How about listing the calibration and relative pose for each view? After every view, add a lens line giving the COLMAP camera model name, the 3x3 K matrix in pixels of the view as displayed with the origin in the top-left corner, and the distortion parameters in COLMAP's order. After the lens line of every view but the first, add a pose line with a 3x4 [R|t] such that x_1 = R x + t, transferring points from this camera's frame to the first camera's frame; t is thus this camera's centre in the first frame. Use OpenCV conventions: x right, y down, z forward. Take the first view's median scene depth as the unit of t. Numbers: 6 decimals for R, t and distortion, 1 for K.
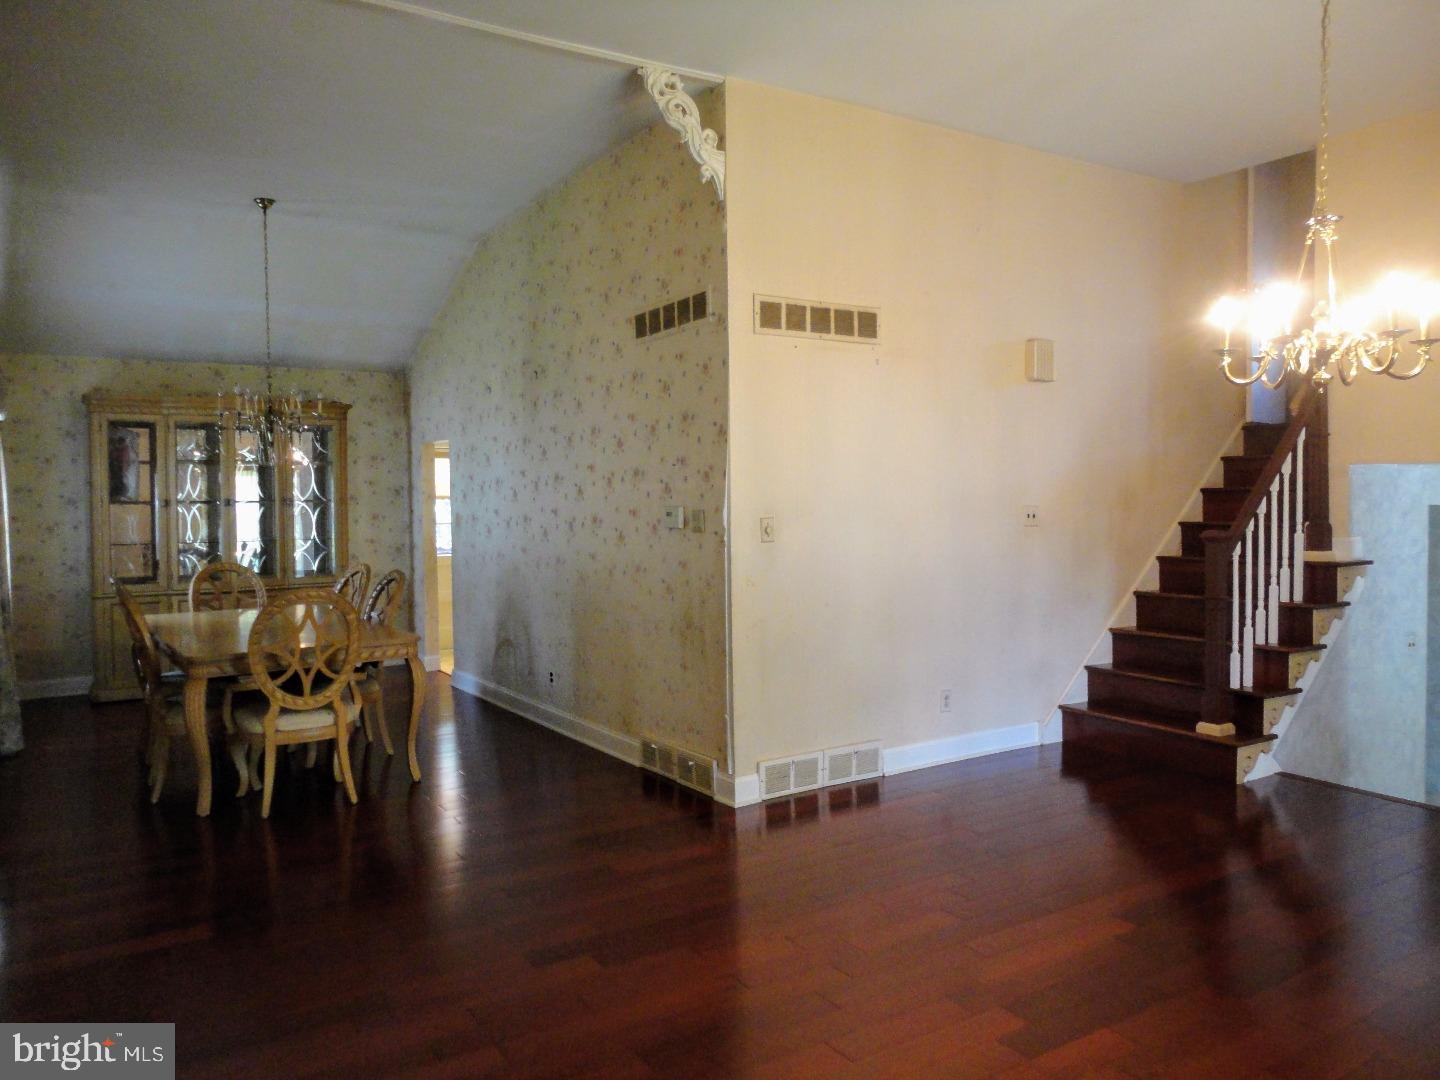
lens RADIAL K [[1073.5, 0, 720.0], [0, 1073.5, 540.0], [0, 0, 1]] dist [0.001442, 0.007009]
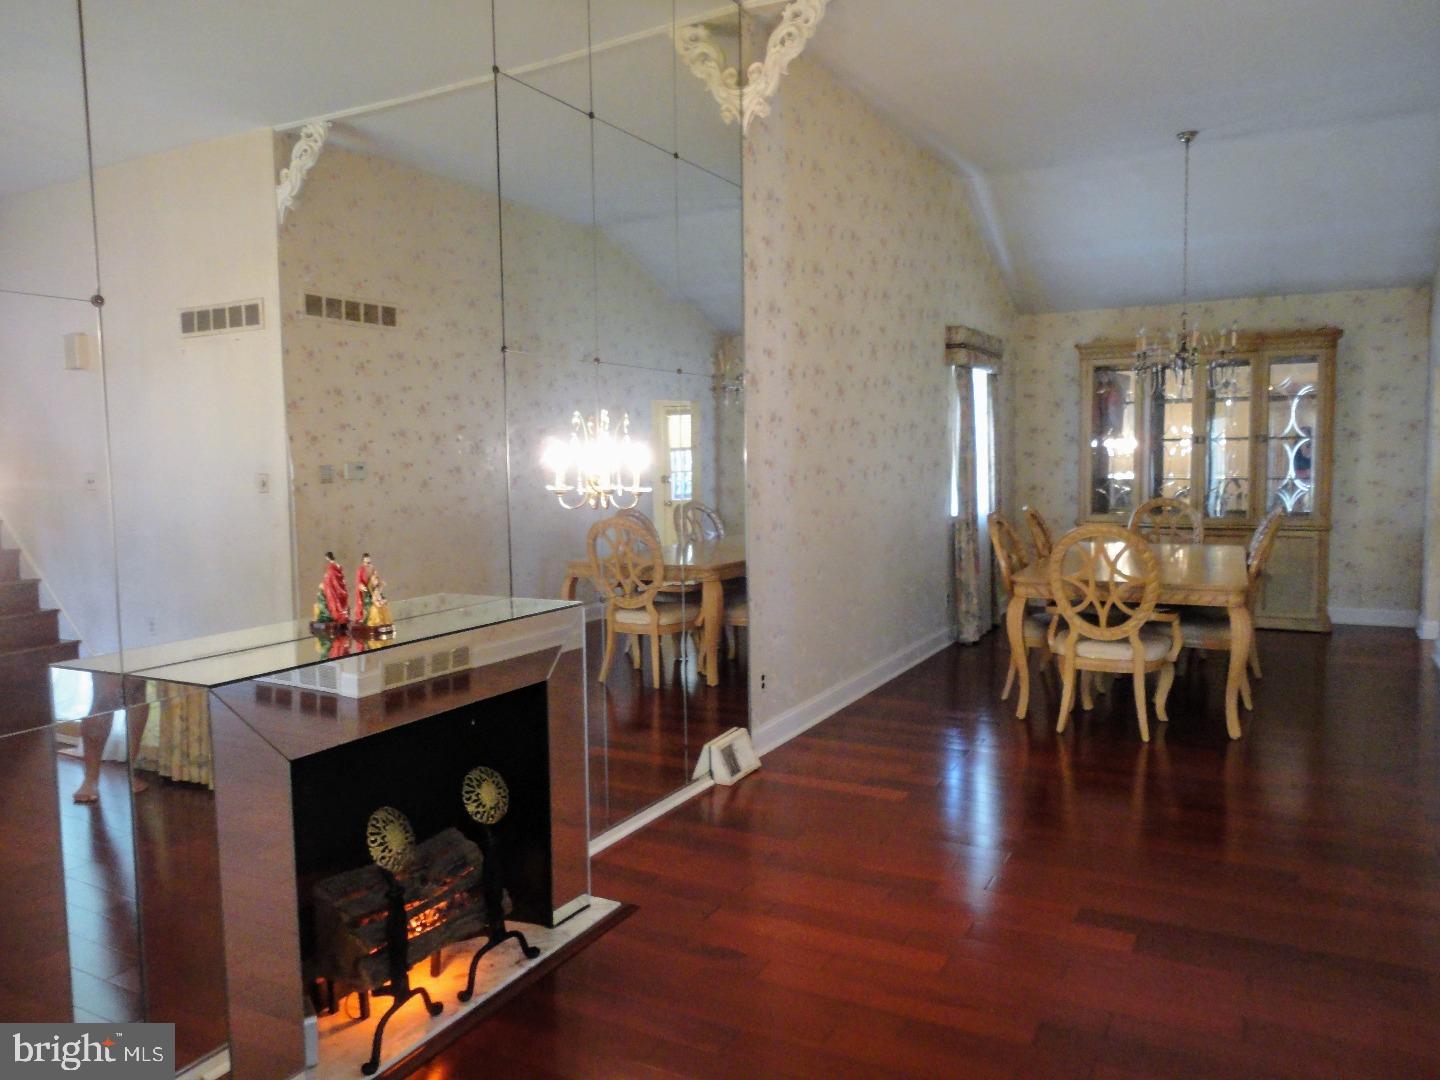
lens RADIAL K [[1064.9, 0, 719.7], [0, 1064.9, 534.1], [0, 0, 1]] dist [0.027156, 0.004345]
pose [[0.508513, 0.073359, -0.857924, 0.205399], [-0.026678, 0.997228, 0.069458, -0.004530], [0.860641, -0.012433, 0.509060, 0.104648]]
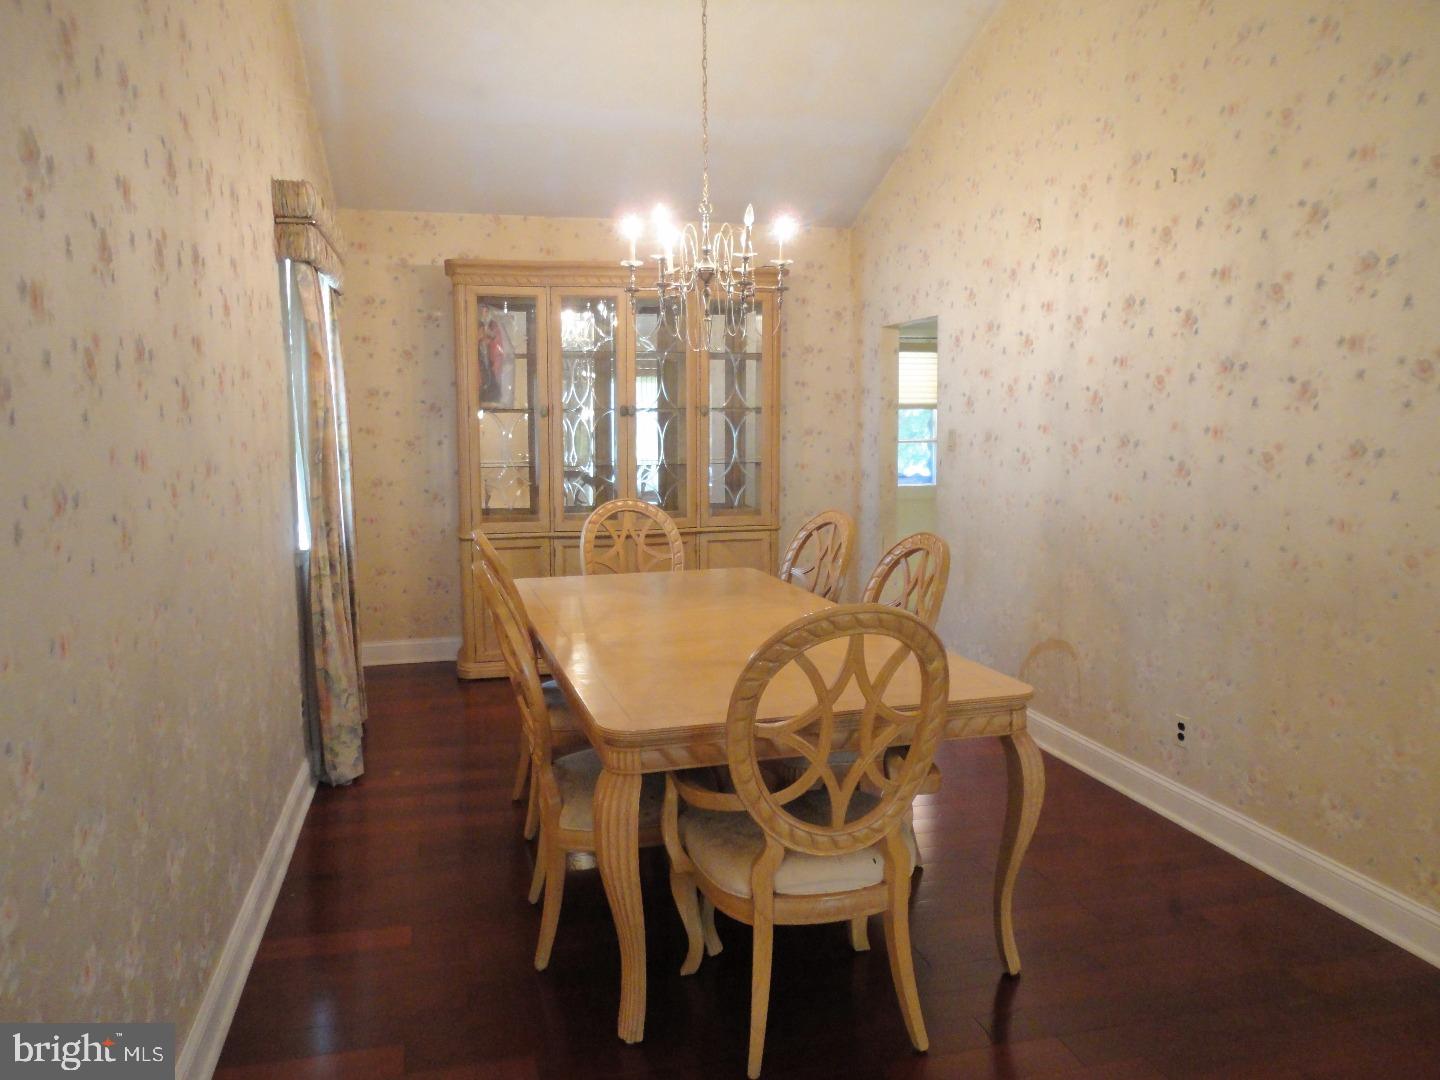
lens RADIAL K [[1064.9, 0, 719.7], [0, 1064.9, 534.1], [0, 0, 1]] dist [0.027156, 0.004345]
pose [[0.953694, 0.039408, -0.298186, -0.200492], [-0.015469, 0.996494, 0.082220, -0.013628], [0.300381, -0.073800, 0.950960, 0.368488]]
